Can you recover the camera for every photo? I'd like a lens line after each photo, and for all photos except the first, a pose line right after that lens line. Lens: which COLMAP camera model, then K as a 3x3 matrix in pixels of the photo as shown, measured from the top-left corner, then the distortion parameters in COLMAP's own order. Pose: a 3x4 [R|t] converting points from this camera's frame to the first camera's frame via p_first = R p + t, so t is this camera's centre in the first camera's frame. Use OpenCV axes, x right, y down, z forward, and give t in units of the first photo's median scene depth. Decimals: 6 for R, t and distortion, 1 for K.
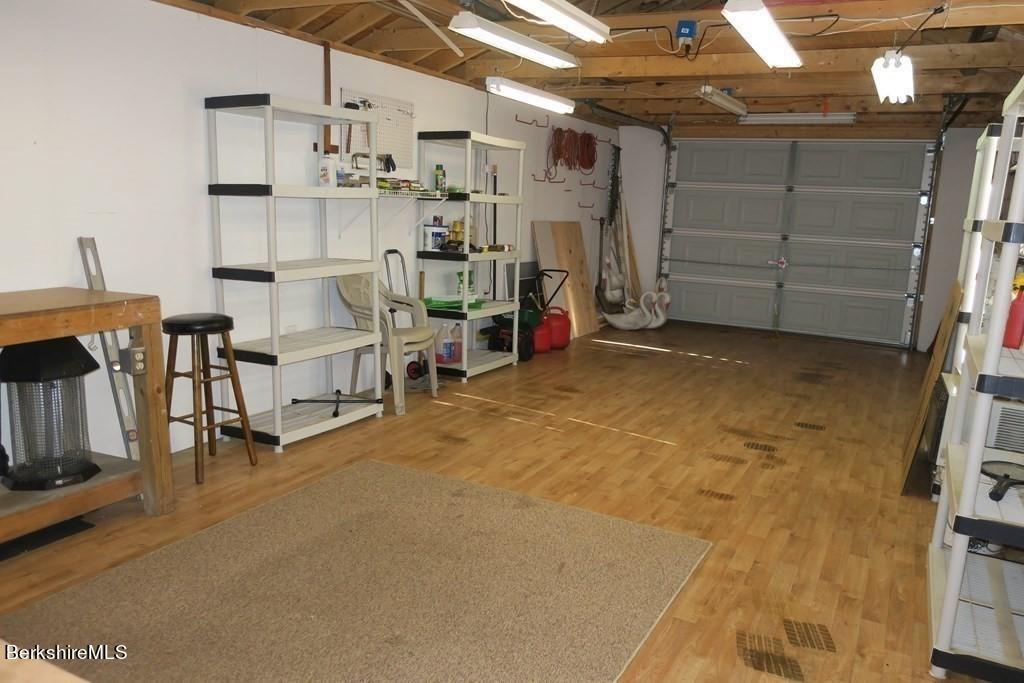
lens RADIAL K [[802.9, 0, 512.0], [0, 802.9, 341.5], [0, 0, 1]] dist [-0.011730, 0.009645]
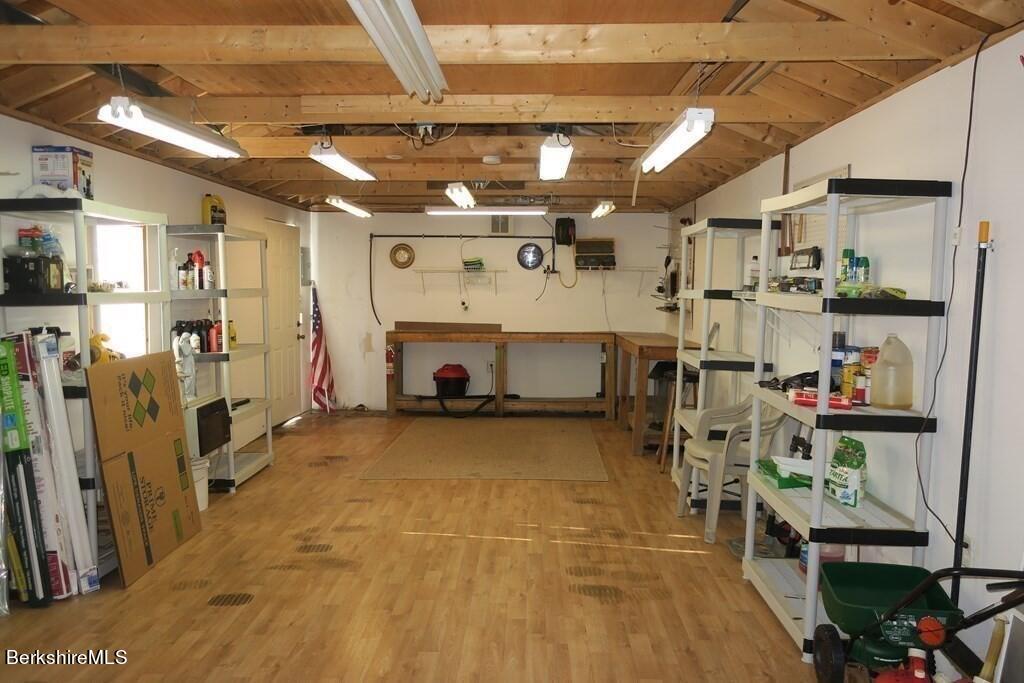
lens RADIAL K [[802.9, 0, 512.0], [0, 802.9, 341.5], [0, 0, 1]] dist [-0.011730, 0.009645]
pose [[-0.899638, -0.017201, -0.436299, 0.493957], [-0.121675, 0.969519, 0.212668, -0.309065], [0.419342, 0.244410, -0.874309, 1.778658]]
